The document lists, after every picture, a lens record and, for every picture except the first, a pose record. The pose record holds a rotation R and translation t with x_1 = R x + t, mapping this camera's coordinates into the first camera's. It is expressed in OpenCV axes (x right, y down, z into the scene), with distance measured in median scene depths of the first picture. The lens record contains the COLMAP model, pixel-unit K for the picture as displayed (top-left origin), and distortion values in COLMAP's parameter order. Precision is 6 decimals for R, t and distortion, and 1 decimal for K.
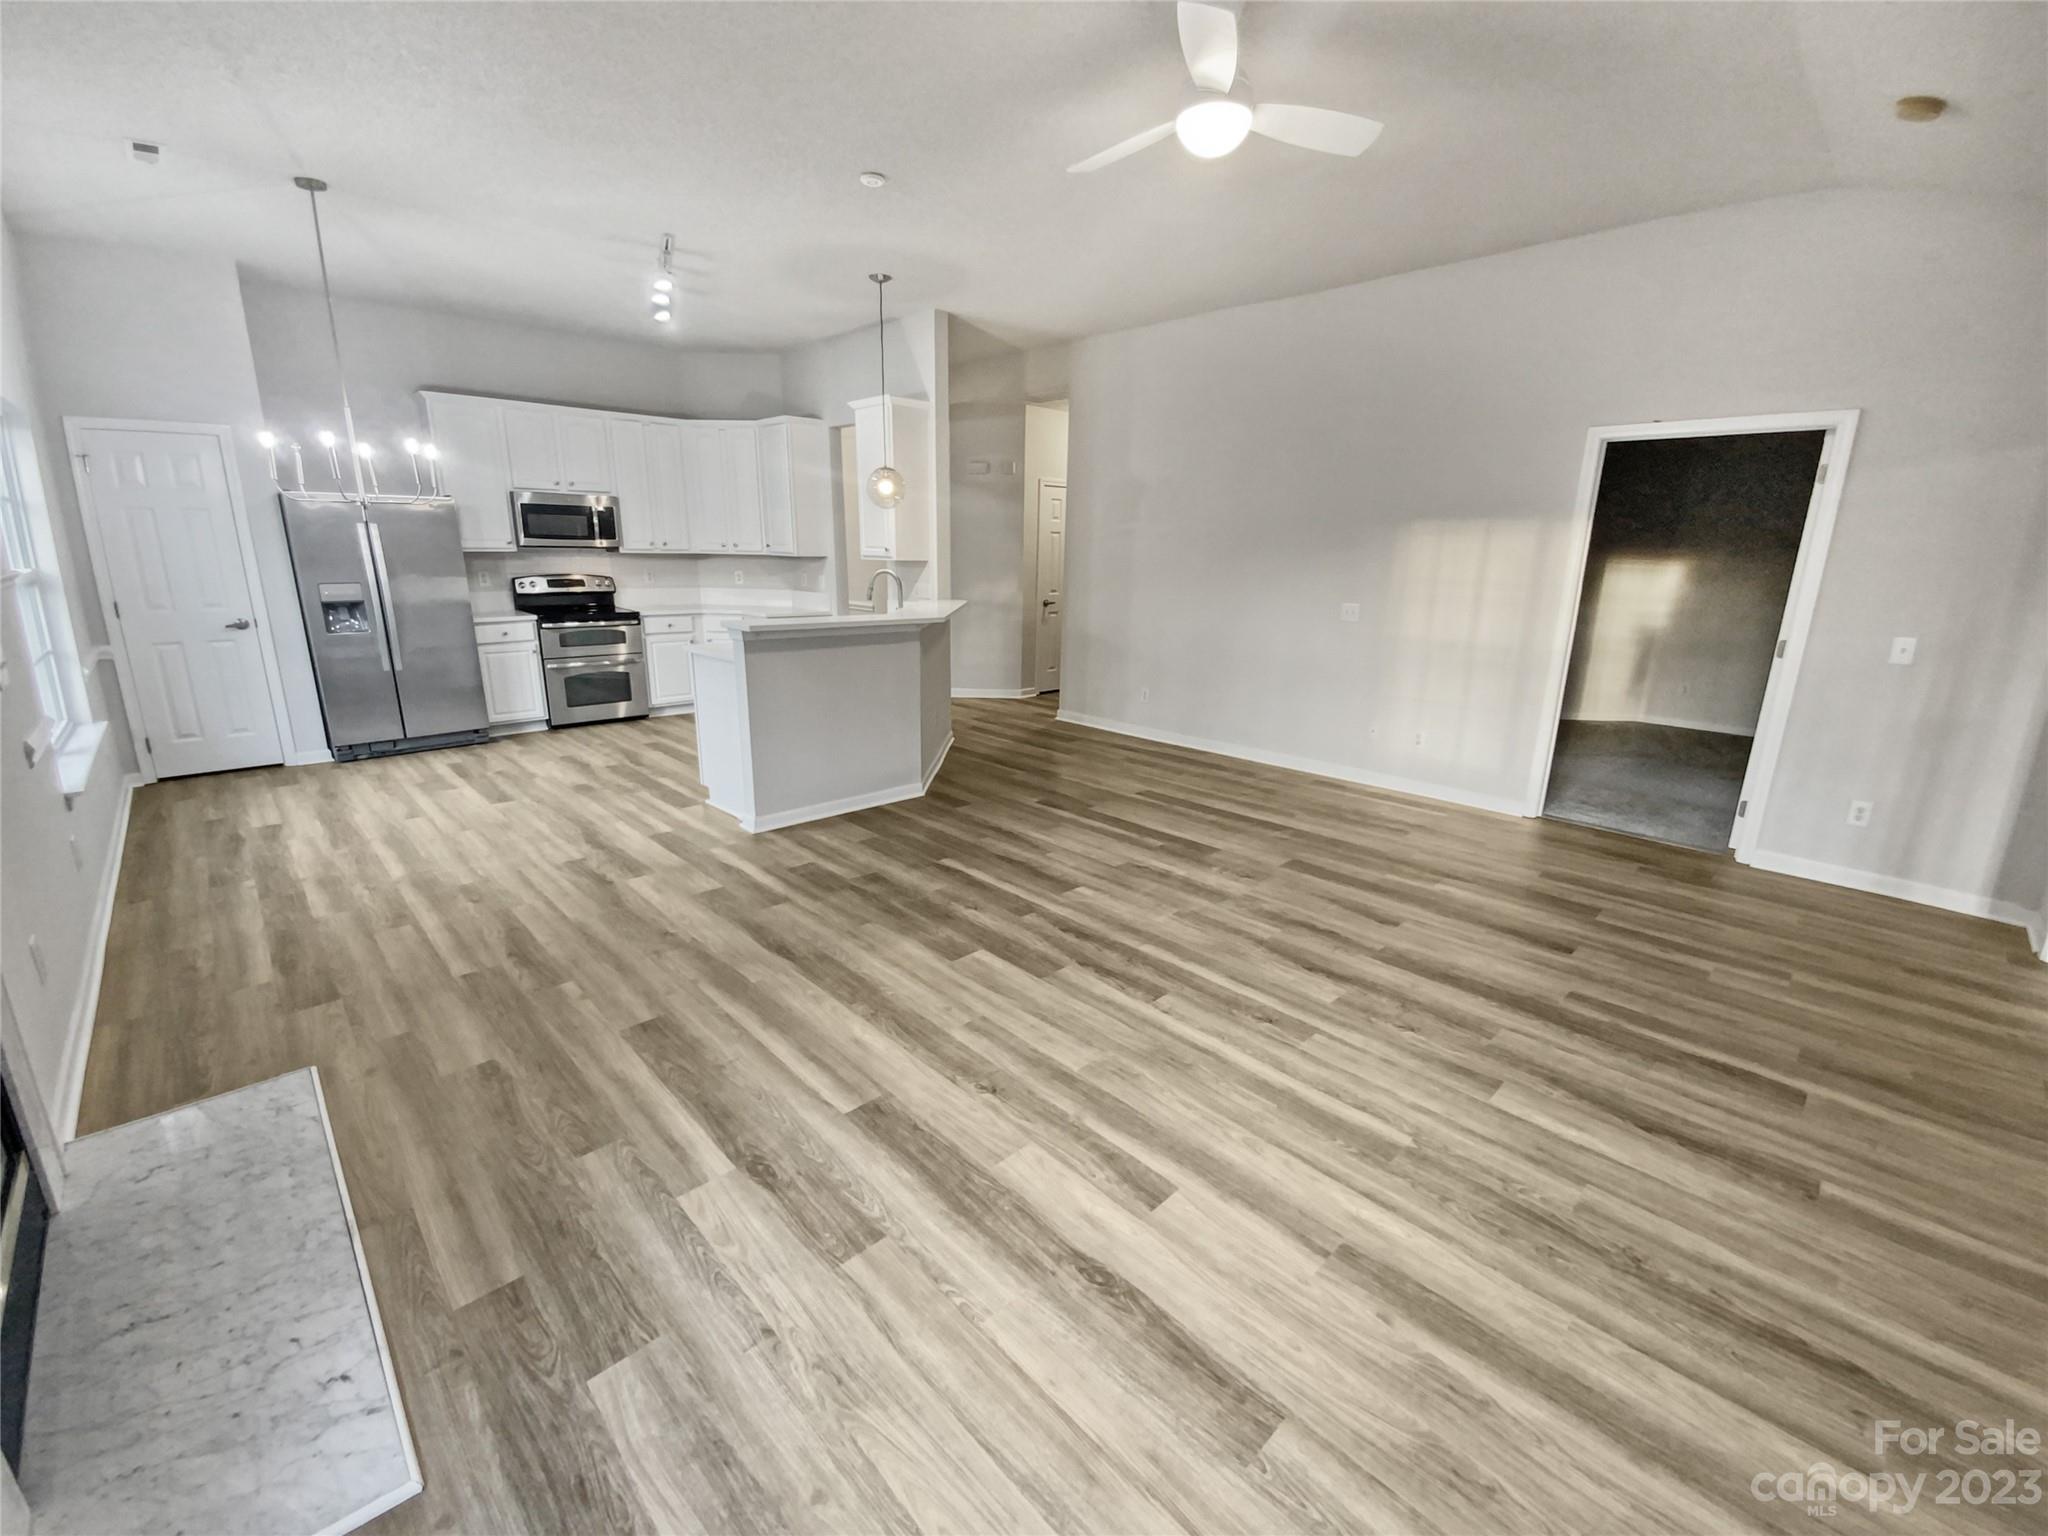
lens RADIAL K [[878.6, 0, 1047.0], [0, 878.6, 760.8], [0, 0, 1]] dist [0.022081, -0.010734]
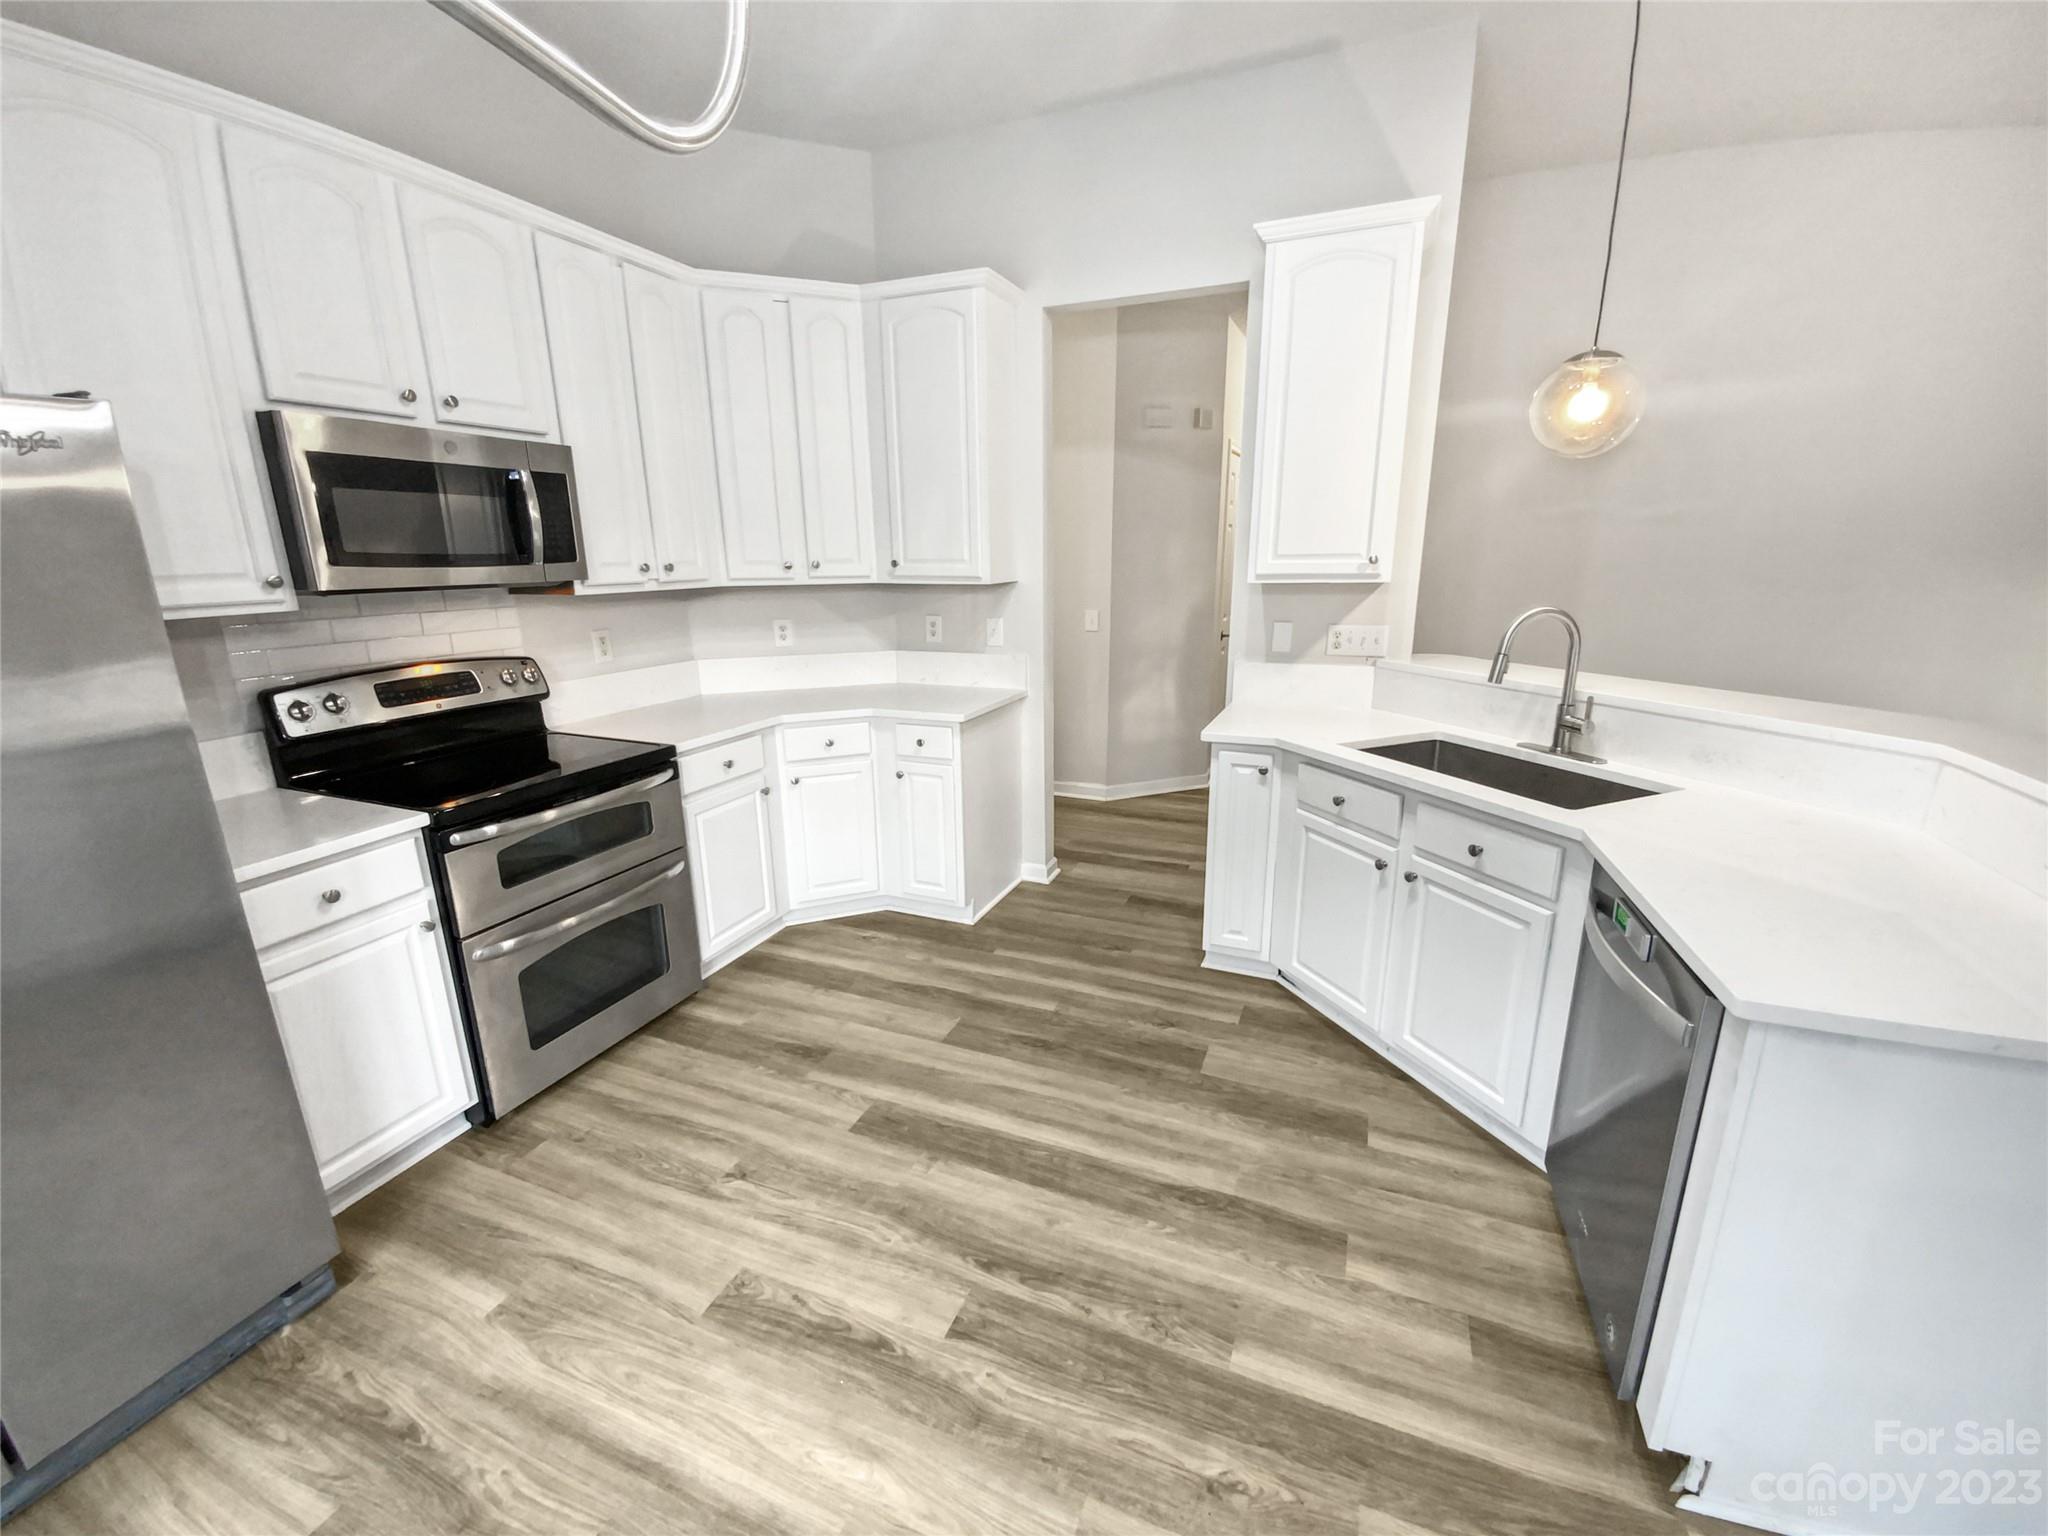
lens RADIAL K [[853.3, 0, 1040.5], [0, 853.3, 768.5], [0, 0, 1]] dist [0.001648, 0.000007]
pose [[0.912132, -0.127679, 0.389505, -0.729602], [0.123844, 0.991682, 0.035059, -0.241158], [-0.390741, 0.016259, 0.920357, 0.943355]]
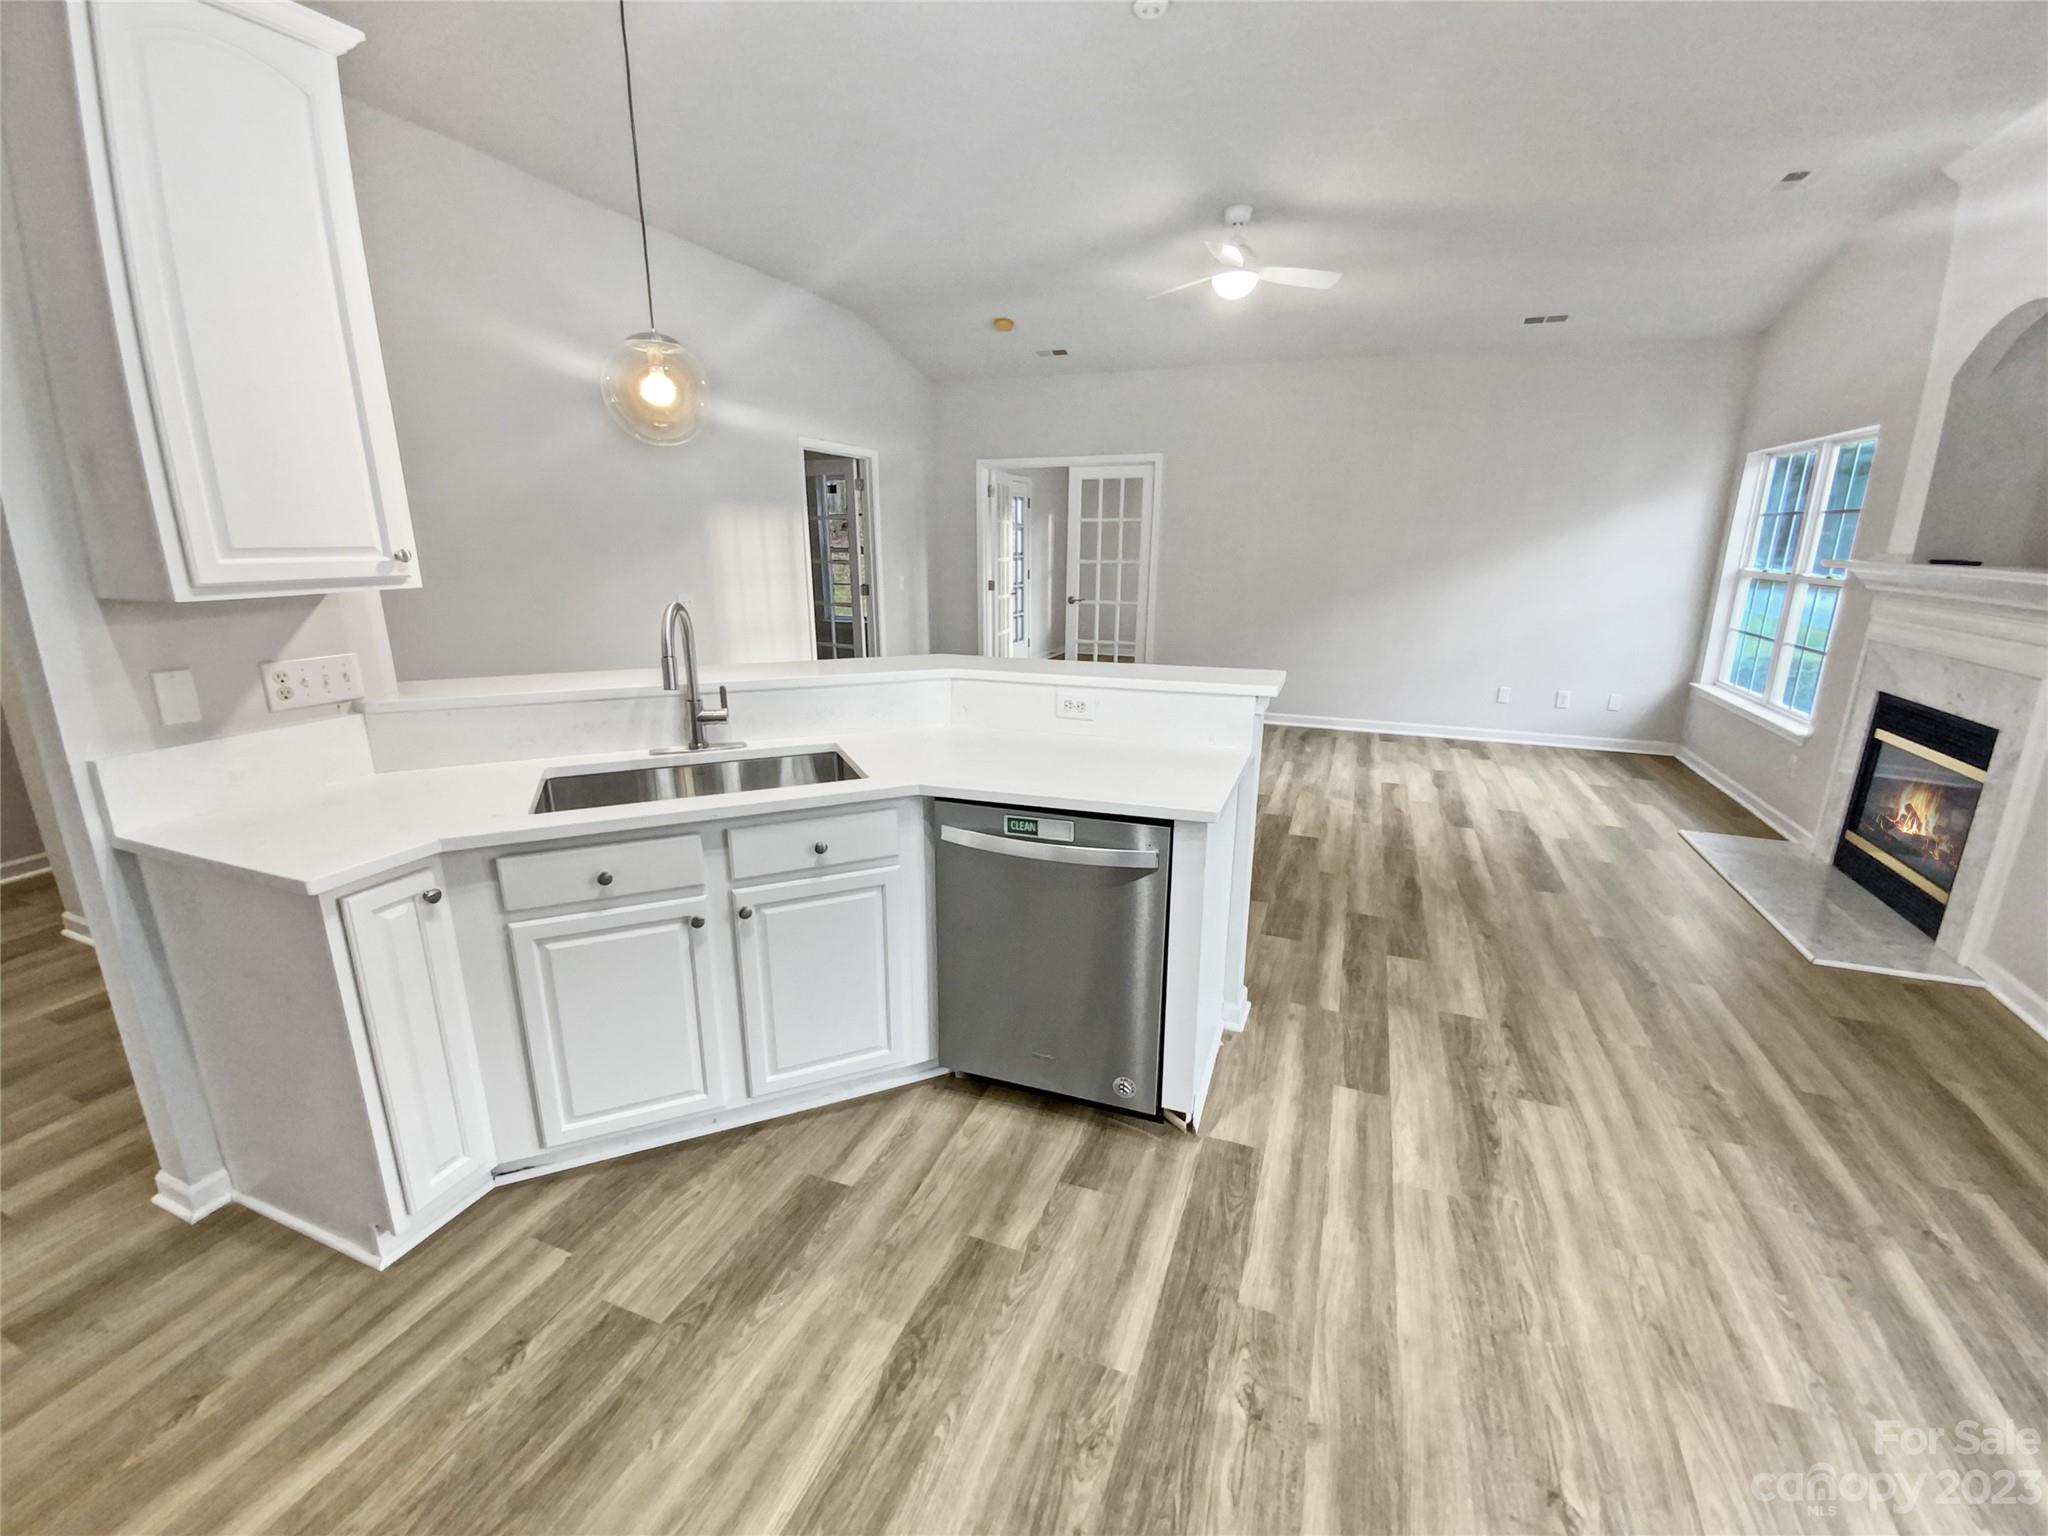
lens RADIAL K [[853.3, 0, 1040.5], [0, 853.3, 768.5], [0, 0, 1]] dist [0.001648, 0.000007]
pose [[-0.423760, -0.255284, 0.869056, -0.775137], [0.209280, 0.905905, 0.368156, -0.333073], [-0.881266, 0.337886, -0.330460, 1.311297]]
